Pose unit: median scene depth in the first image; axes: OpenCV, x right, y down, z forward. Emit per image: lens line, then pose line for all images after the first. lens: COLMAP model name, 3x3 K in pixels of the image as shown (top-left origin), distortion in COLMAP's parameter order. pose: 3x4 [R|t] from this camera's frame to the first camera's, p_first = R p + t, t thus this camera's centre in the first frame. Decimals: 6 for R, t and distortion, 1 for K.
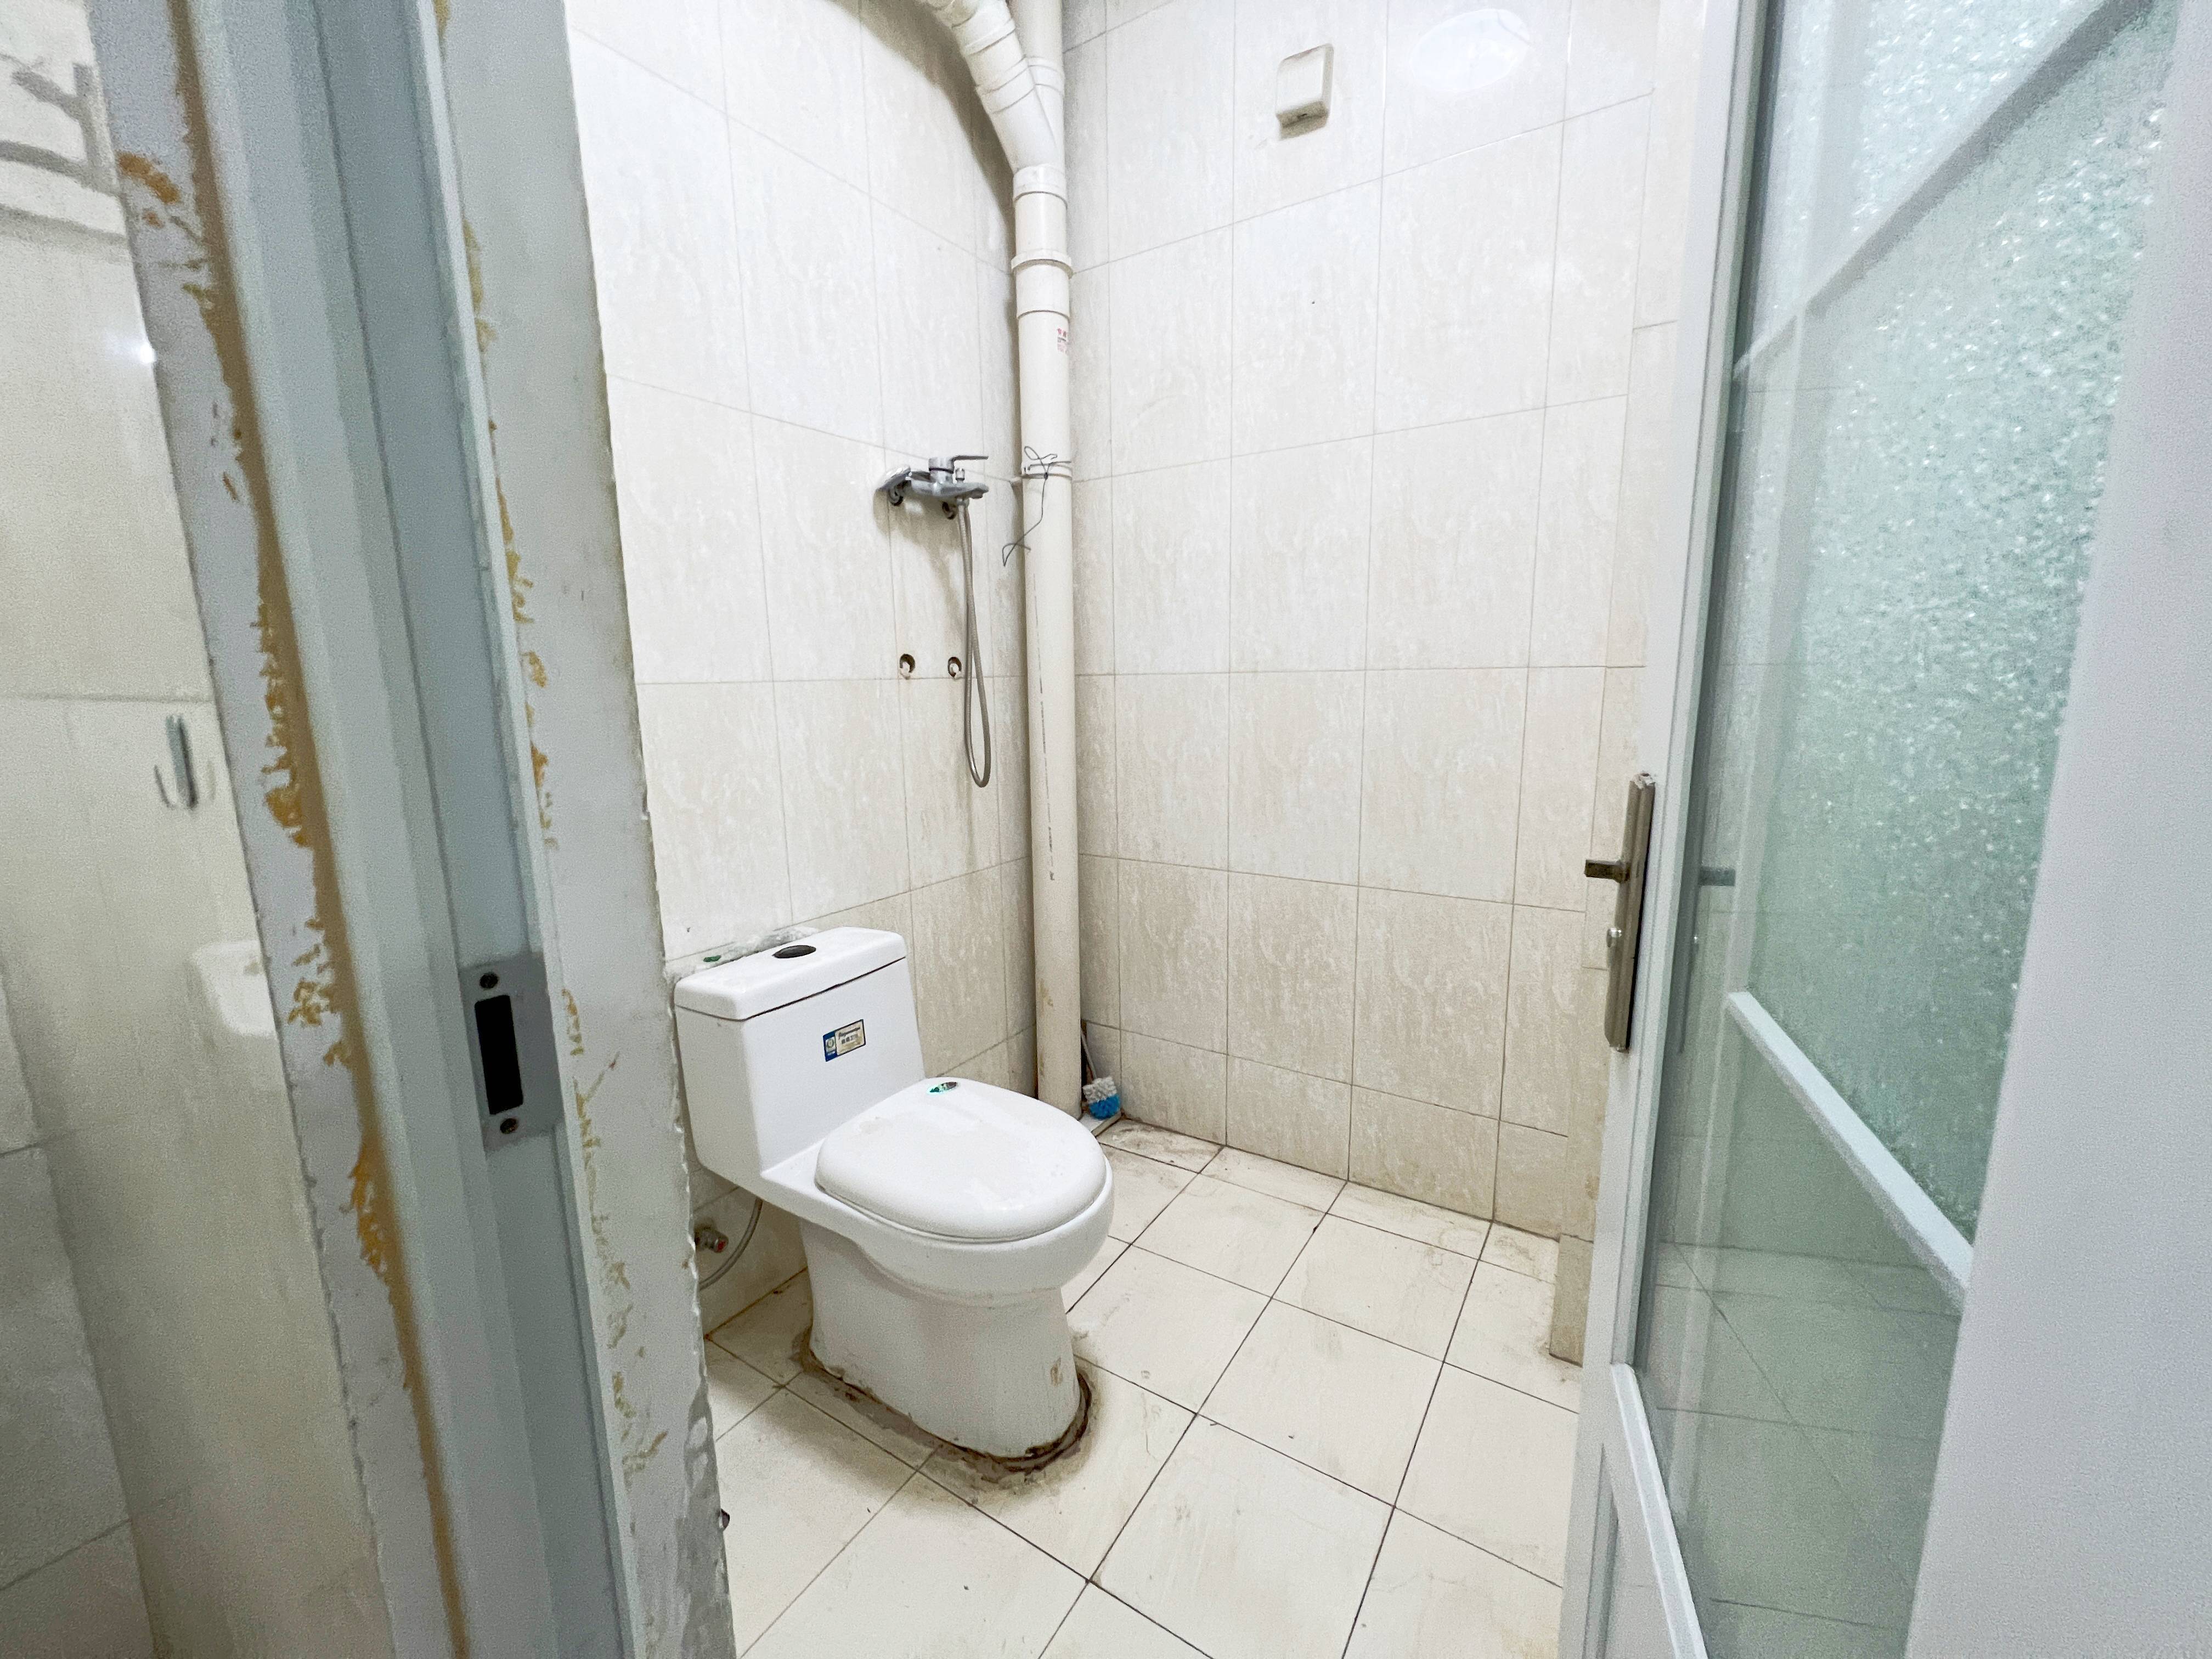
lens RADIAL K [[889.1, 0, 1106.4], [0, 889.1, 832.4], [0, 0, 1]] dist [0.000937, -0.000152]
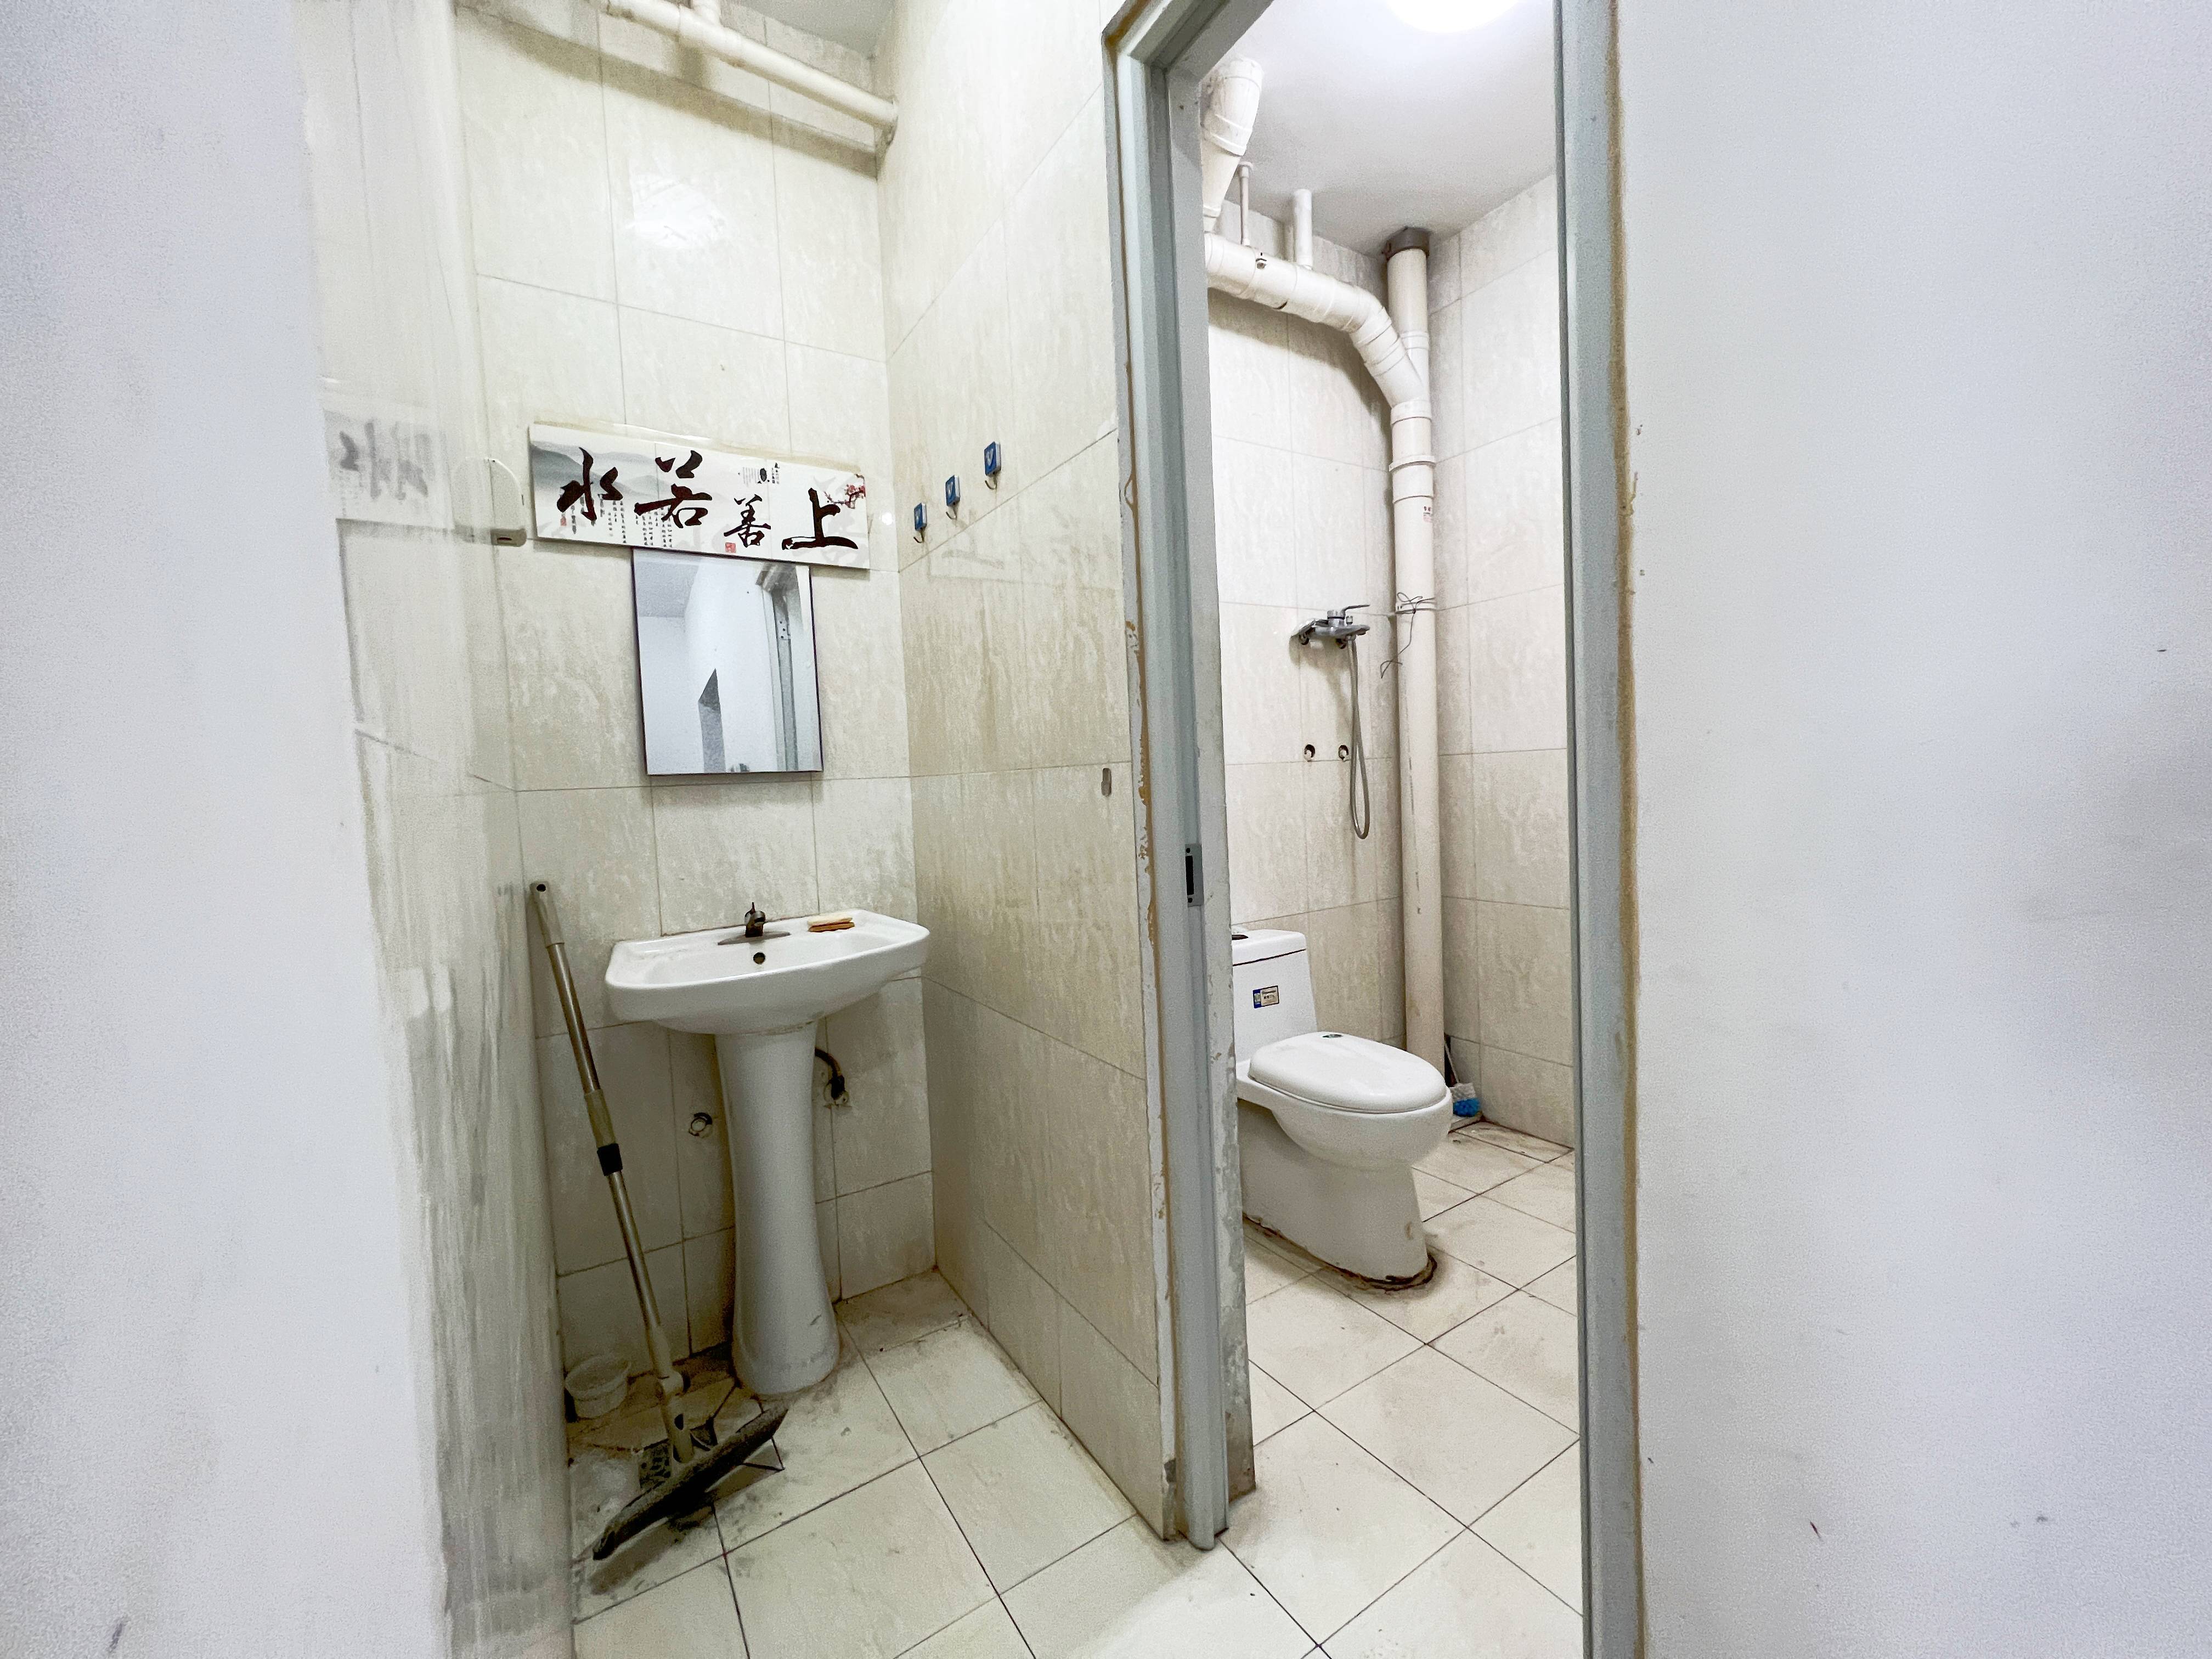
lens RADIAL K [[889.1, 0, 1102.8], [0, 889.1, 824.5], [0, 0, 1]] dist [0.000937, -0.000152]
pose [[0.908505, -0.004650, -0.417848, 0.067421], [-0.041930, 0.993877, -0.102227, 0.084223], [0.415765, 0.110394, 0.902747, -0.398206]]
